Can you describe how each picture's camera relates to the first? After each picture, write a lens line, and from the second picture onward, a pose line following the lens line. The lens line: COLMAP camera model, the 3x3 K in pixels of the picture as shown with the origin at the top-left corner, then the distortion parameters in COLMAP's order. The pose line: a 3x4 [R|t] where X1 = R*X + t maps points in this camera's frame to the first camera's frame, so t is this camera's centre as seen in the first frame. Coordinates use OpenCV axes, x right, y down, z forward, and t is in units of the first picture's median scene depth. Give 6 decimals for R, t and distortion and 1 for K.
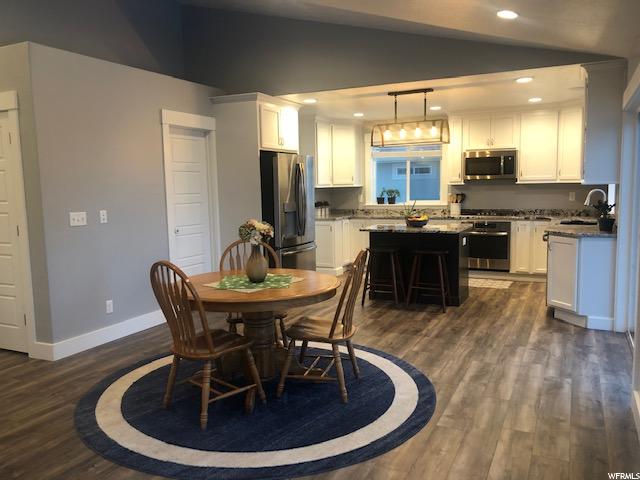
lens RADIAL K [[522.7, 0, 319.7], [0, 522.7, 246.4], [0, 0, 1]] dist [0.058013, -0.125418]
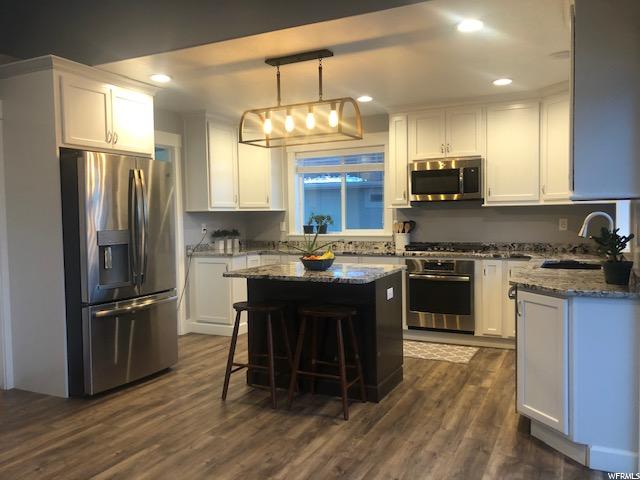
lens RADIAL K [[522.9, 0, 320.0], [0, 522.9, 240.0], [0, 0, 1]] dist [0.012583, 0.005366]
pose [[0.999979, 0.004432, -0.004830, 0.172969], [-0.004759, 0.997549, -0.069803, -0.026550], [0.004509, 0.069824, 0.997549, 0.328875]]
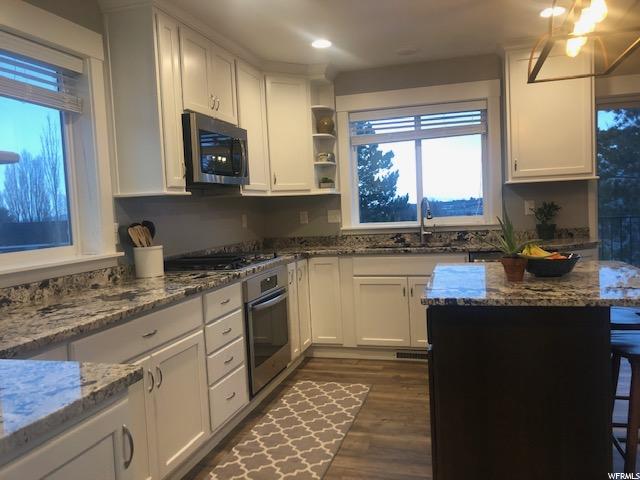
lens RADIAL K [[522.9, 0, 320.0], [0, 522.9, 240.0], [0, 0, 1]] dist [0.012583, 0.005366]
pose [[-0.172972, -0.036423, 0.984253, -0.153099], [0.166399, 0.983871, 0.065652, -0.106936], [-0.970769, 0.175134, -0.164121, 1.106464]]
